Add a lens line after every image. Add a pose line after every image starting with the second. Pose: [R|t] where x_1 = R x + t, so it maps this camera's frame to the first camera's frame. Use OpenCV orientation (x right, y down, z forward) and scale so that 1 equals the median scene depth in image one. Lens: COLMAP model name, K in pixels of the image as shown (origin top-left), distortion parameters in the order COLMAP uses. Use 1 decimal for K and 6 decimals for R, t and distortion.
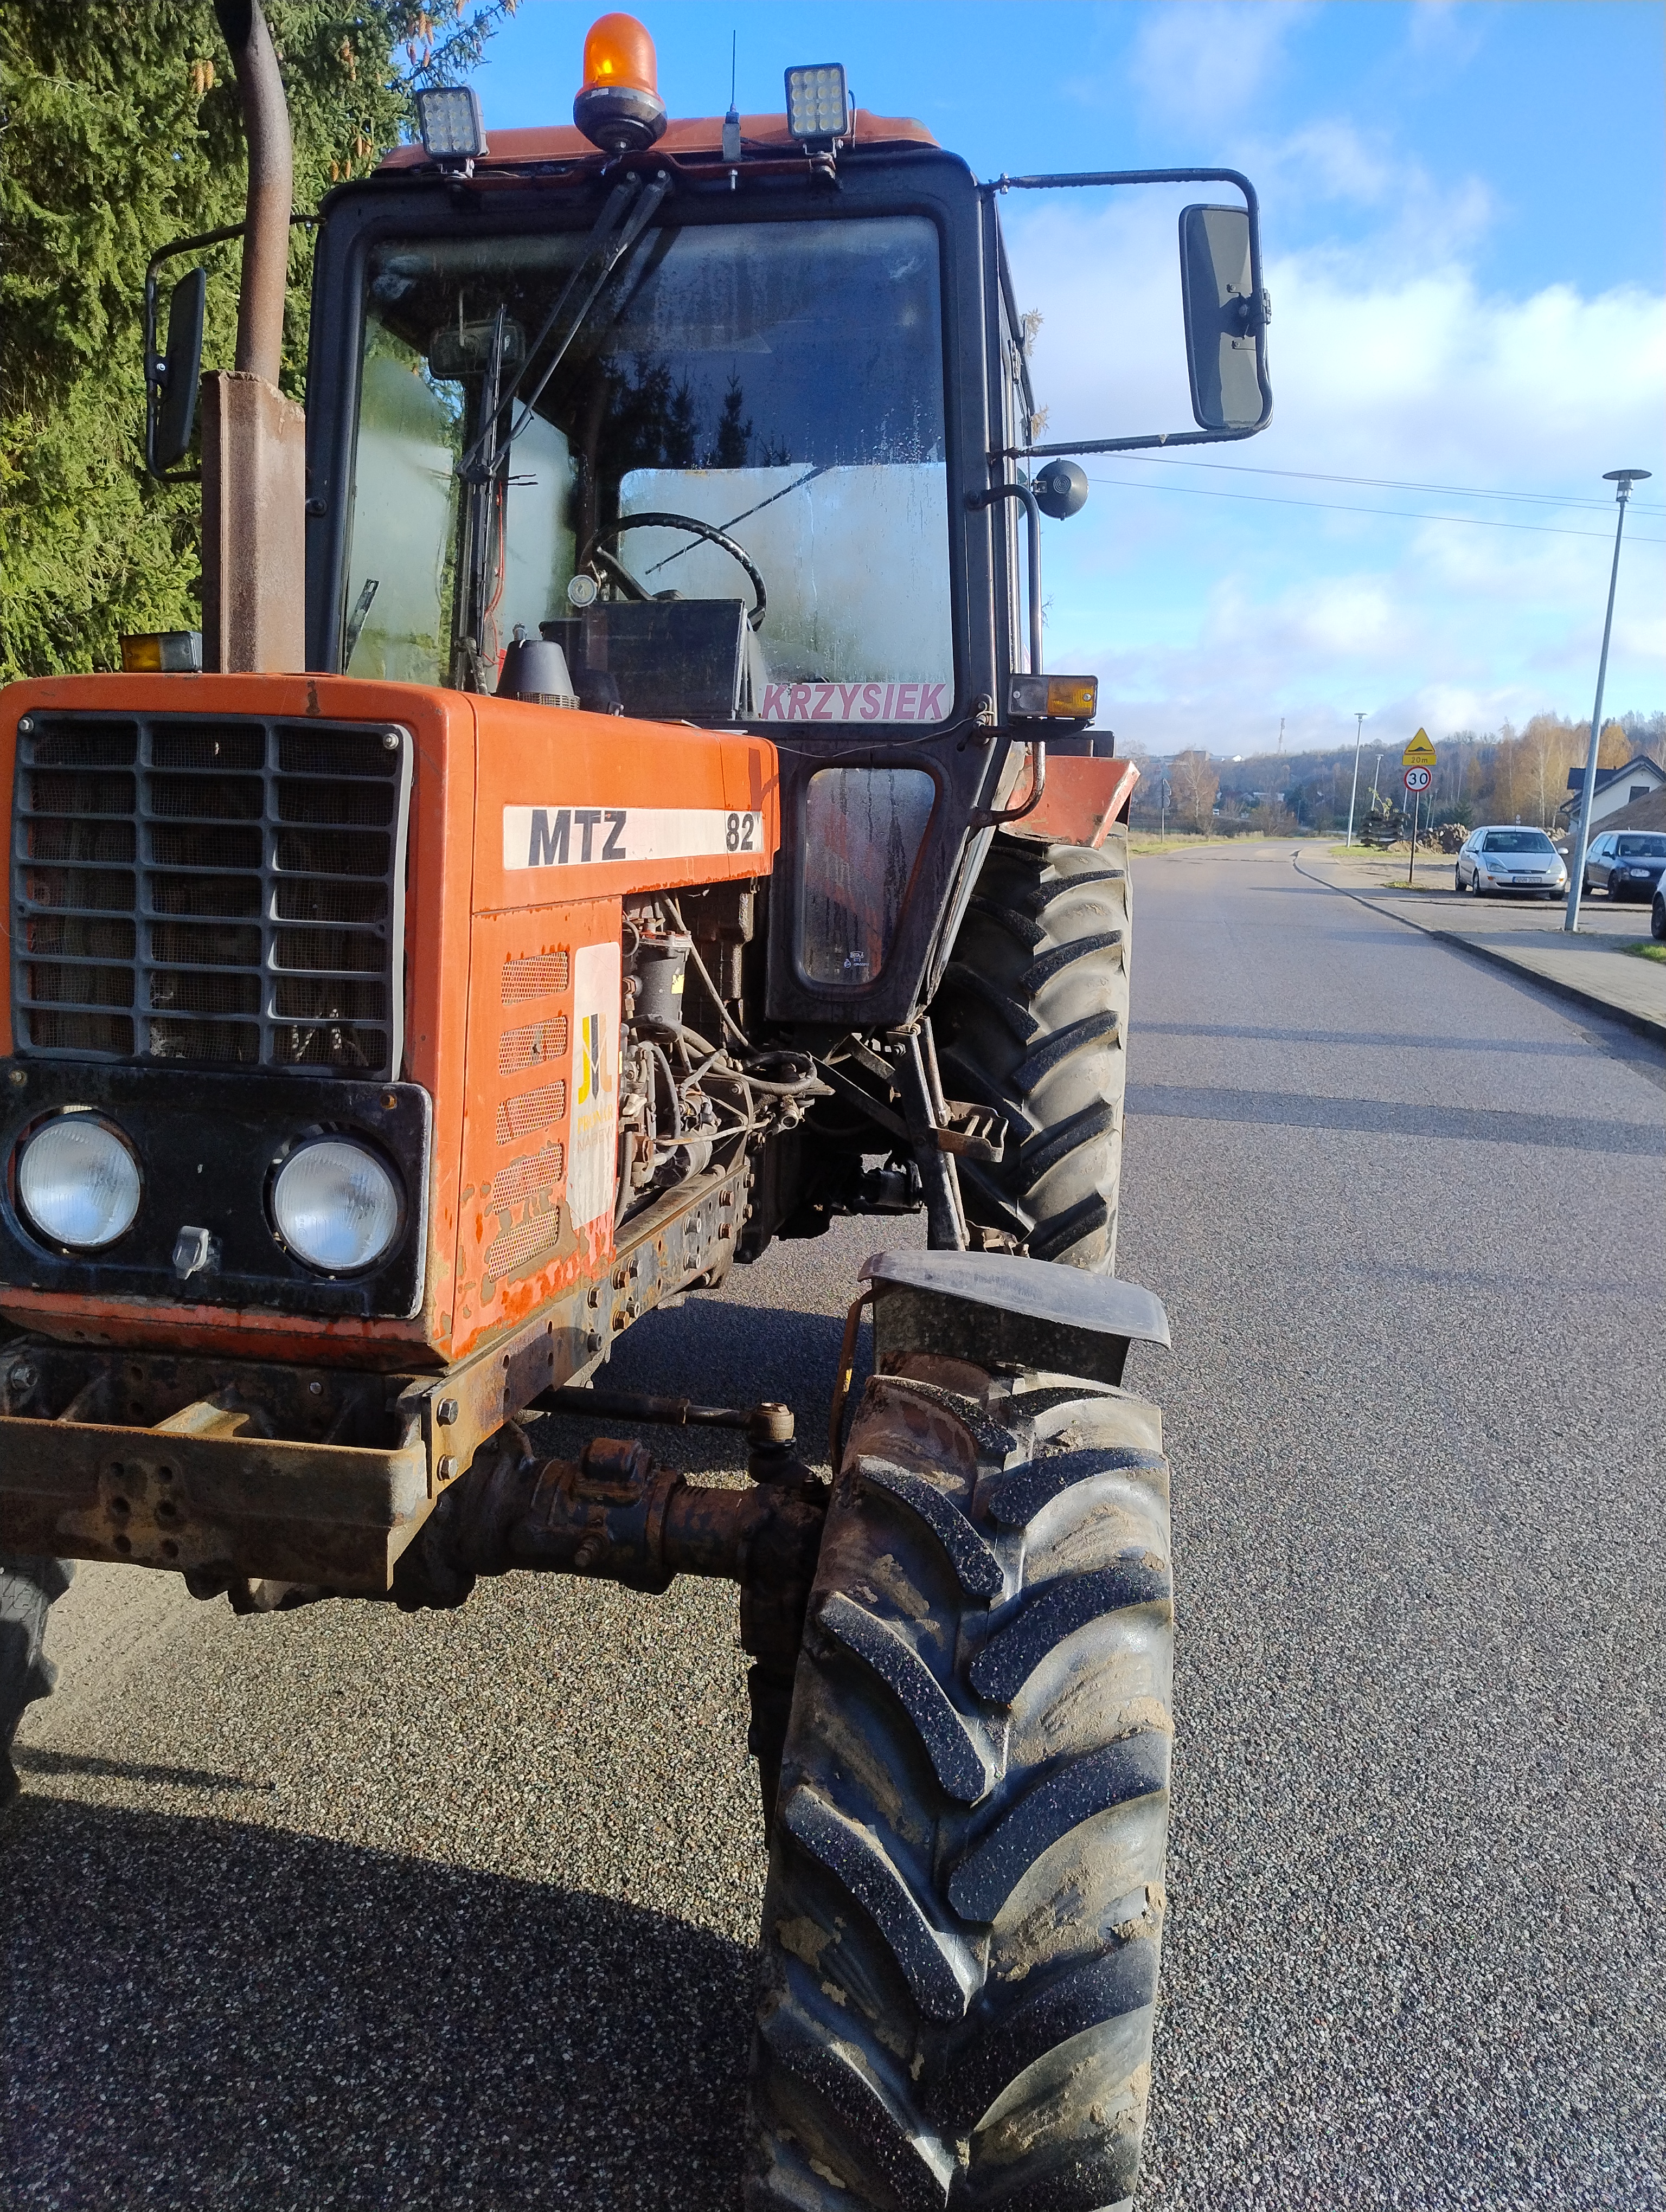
lens RADIAL K [[1502.6, 0, 901.9], [0, 1502.6, 1116.5], [0, 0, 1]] dist [0.094166, -0.144843]
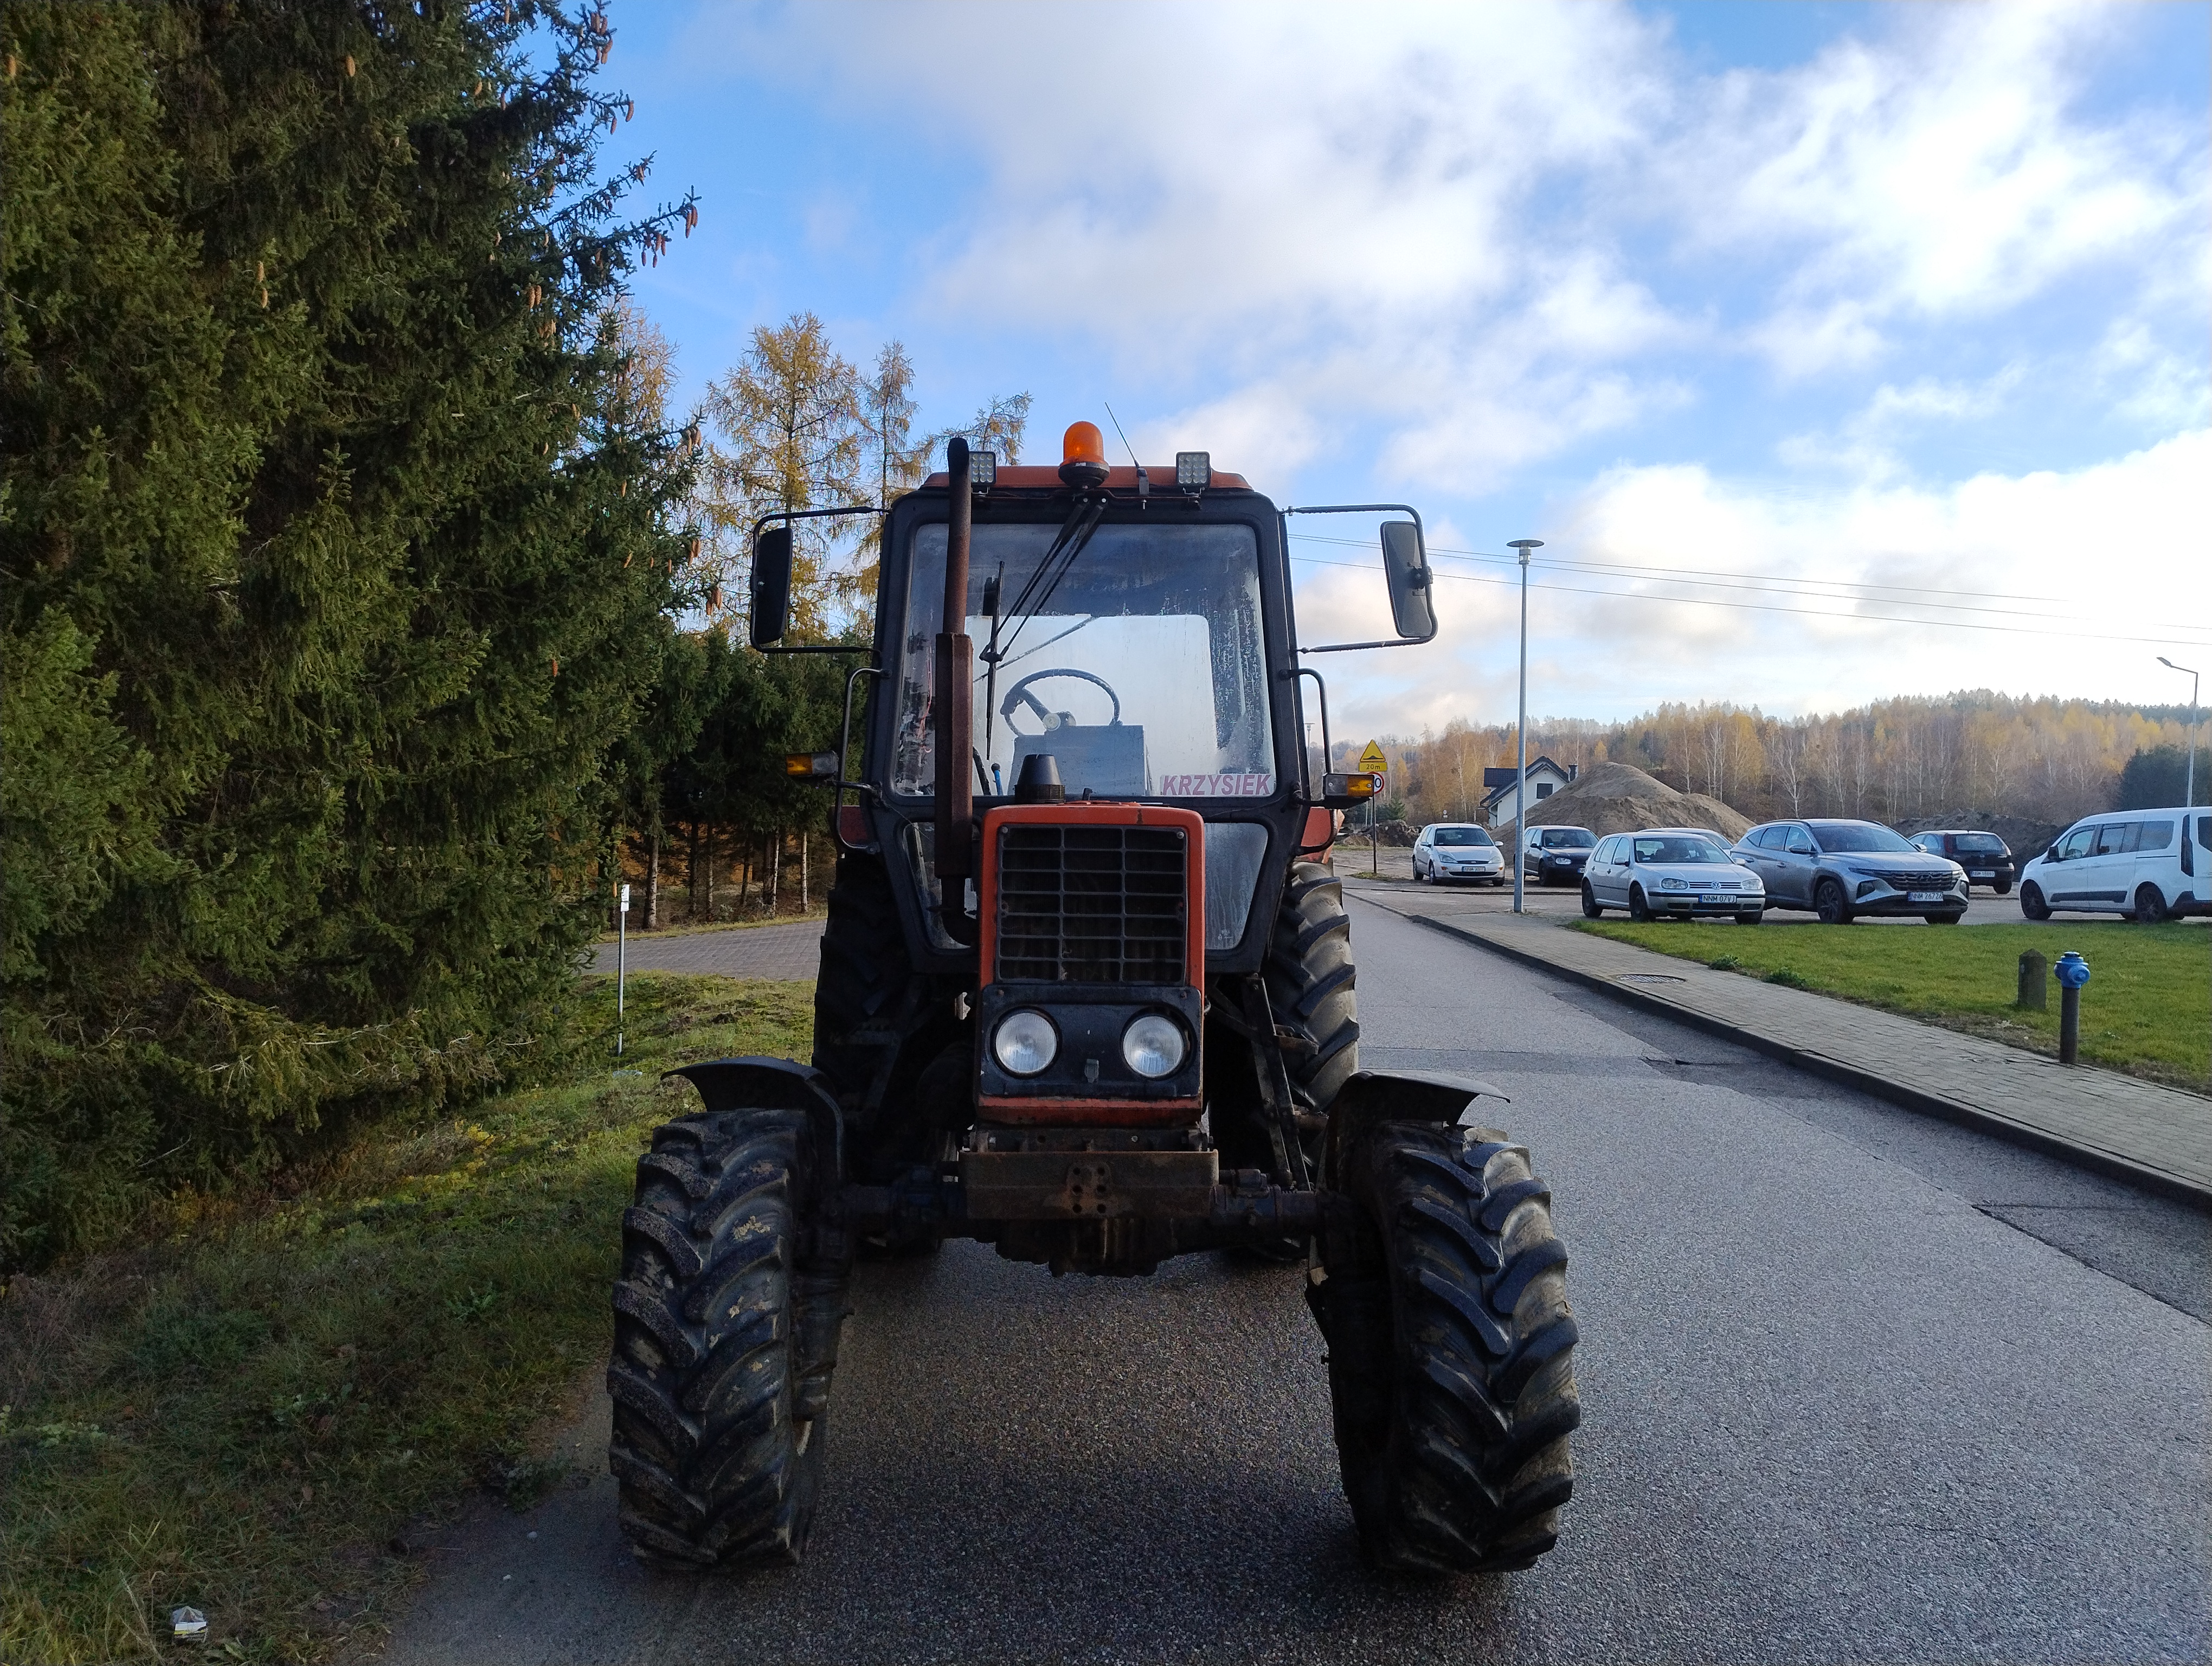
lens RADIAL K [[1557.5, 0, 1106.0], [0, 1557.5, 833.0], [0, 0, 1]] dist [-0.000030, -0.059168]
pose [[0.984573, -0.019829, 0.173845, -0.462640], [0.051166, 0.982756, -0.177688, 0.084380], [-0.167324, 0.183842, 0.968610, -0.670362]]
